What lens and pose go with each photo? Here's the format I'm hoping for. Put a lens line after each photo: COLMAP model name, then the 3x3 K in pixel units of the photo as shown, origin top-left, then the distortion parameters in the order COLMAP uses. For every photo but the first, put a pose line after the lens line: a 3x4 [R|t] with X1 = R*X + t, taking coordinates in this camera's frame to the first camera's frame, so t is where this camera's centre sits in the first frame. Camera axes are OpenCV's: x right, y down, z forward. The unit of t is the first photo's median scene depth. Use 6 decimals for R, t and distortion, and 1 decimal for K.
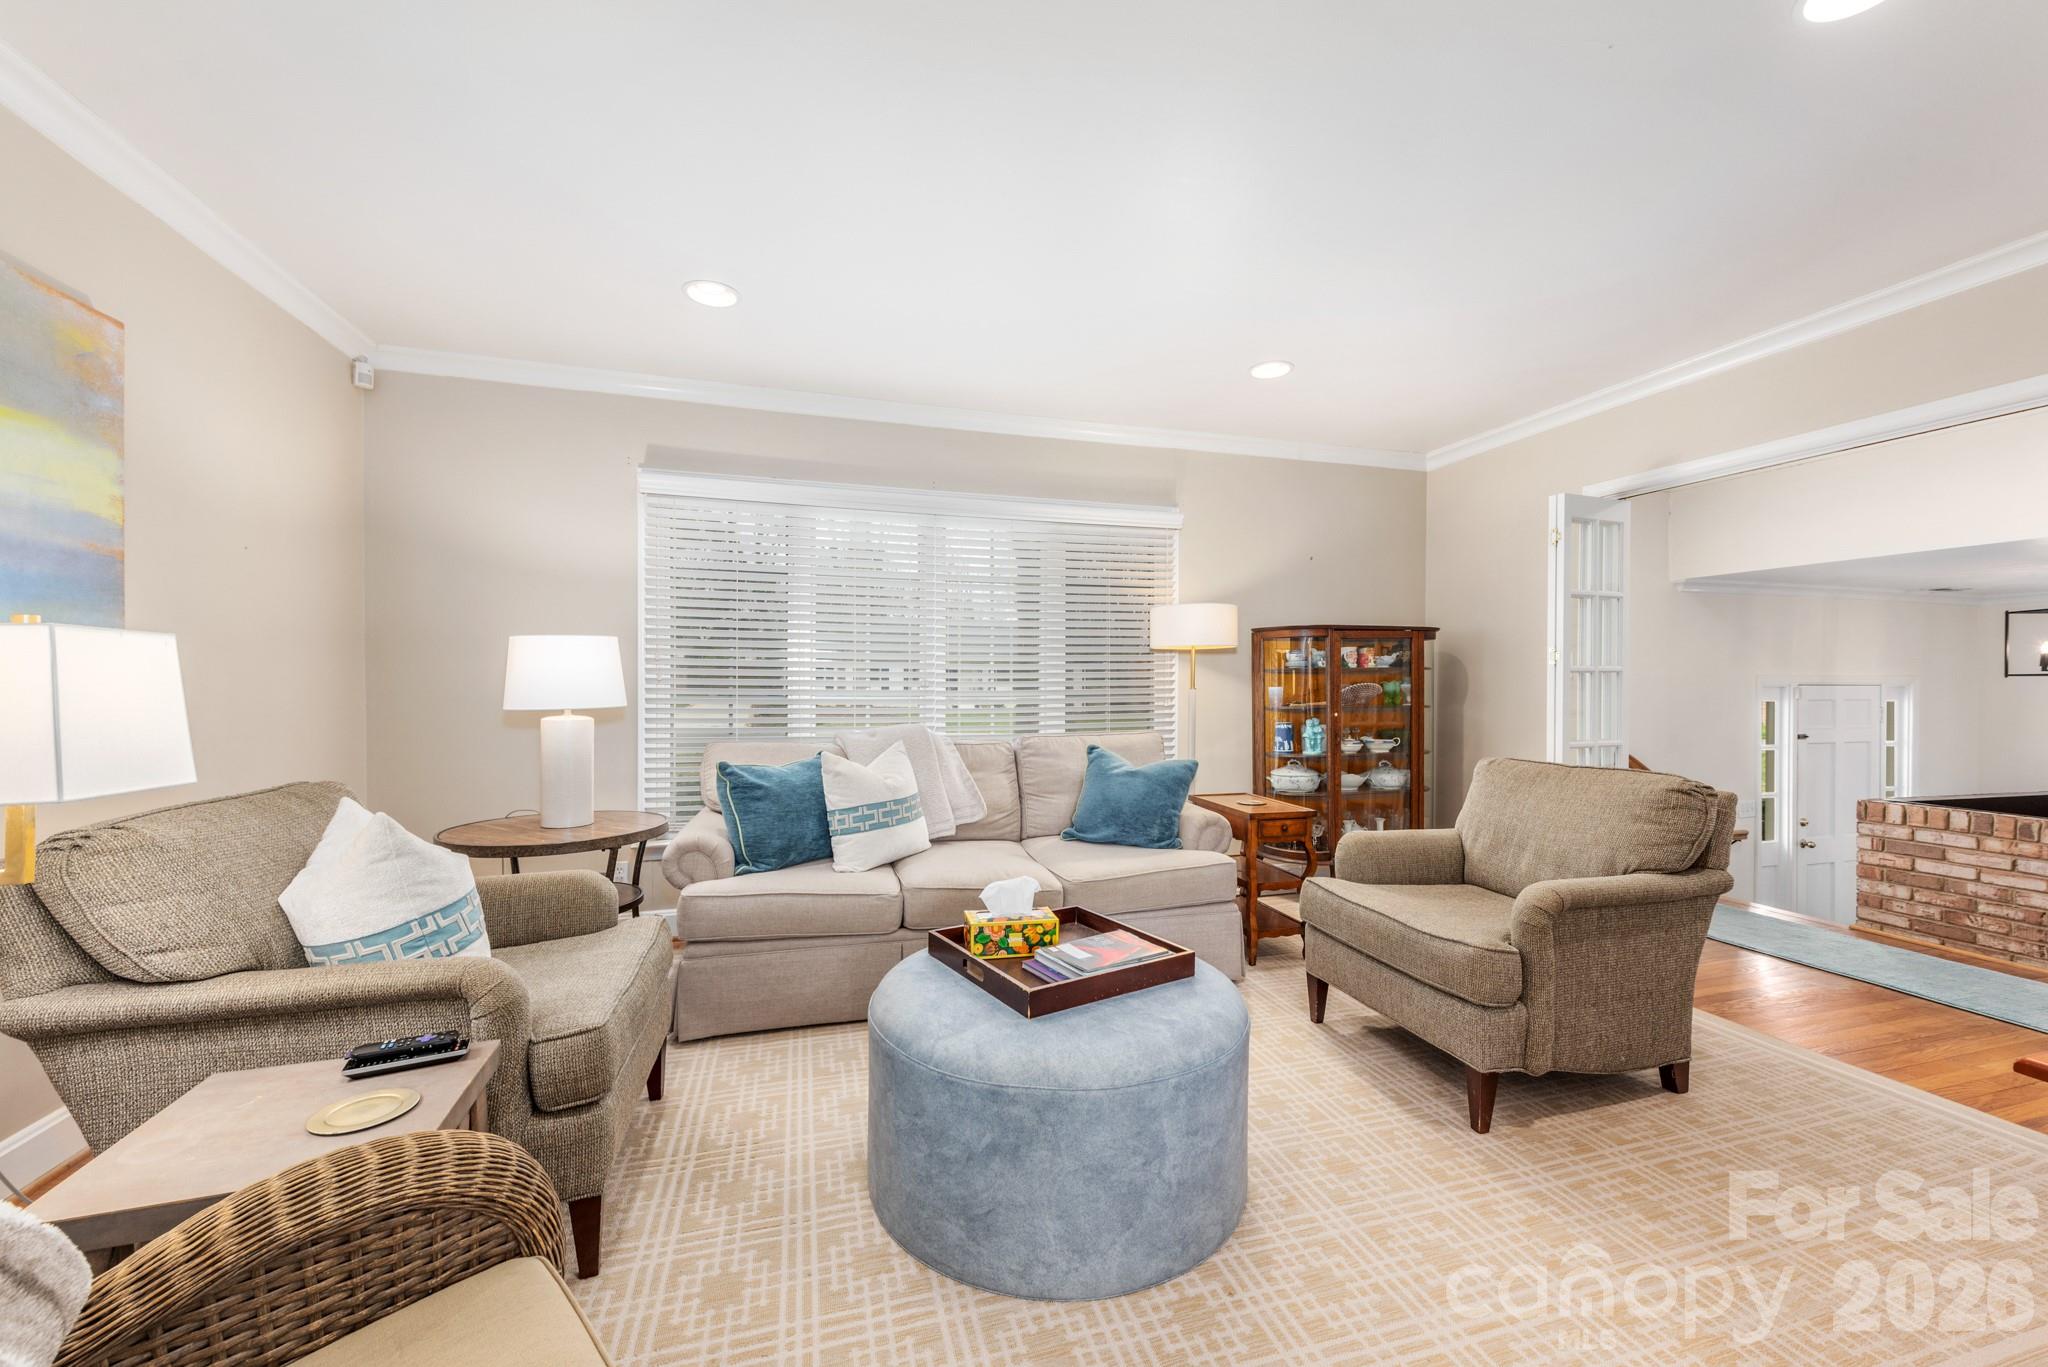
lens RADIAL K [[797.9, 0, 1029.0], [0, 797.9, 690.8], [0, 0, 1]] dist [0.010073, -0.002627]
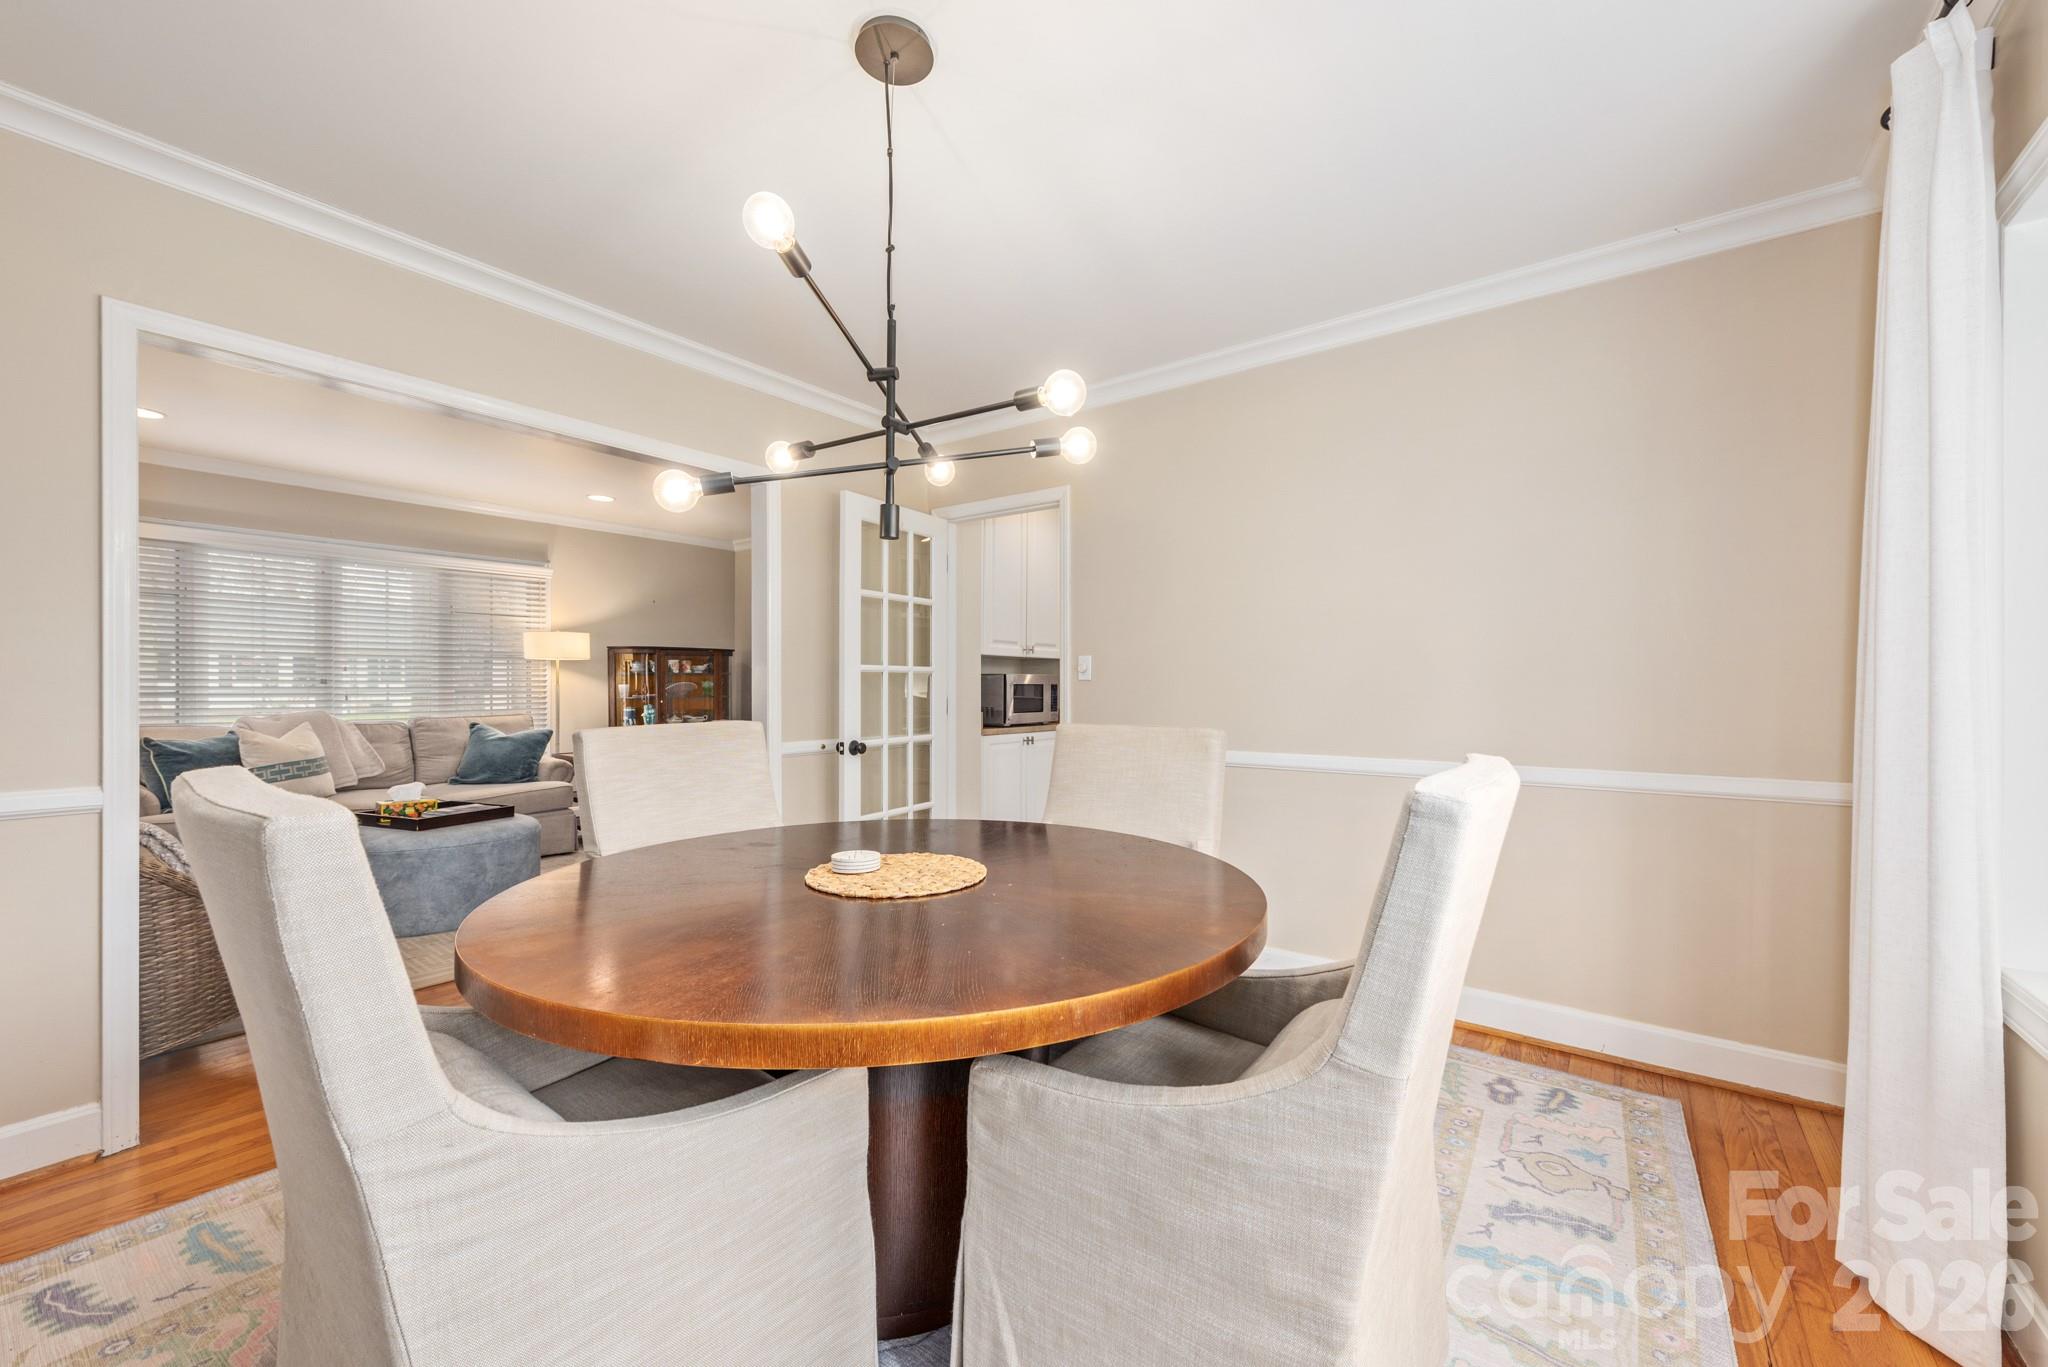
lens RADIAL K [[797.9, 0, 1039.9], [0, 797.9, 689.9], [0, 0, 1]] dist [0.010073, -0.002627]
pose [[0.796913, -0.004689, 0.604075, 0.017182], [0.003746, 0.999989, 0.002820, 0.004761], [-0.604082, 0.000016, 0.796922, -0.937303]]
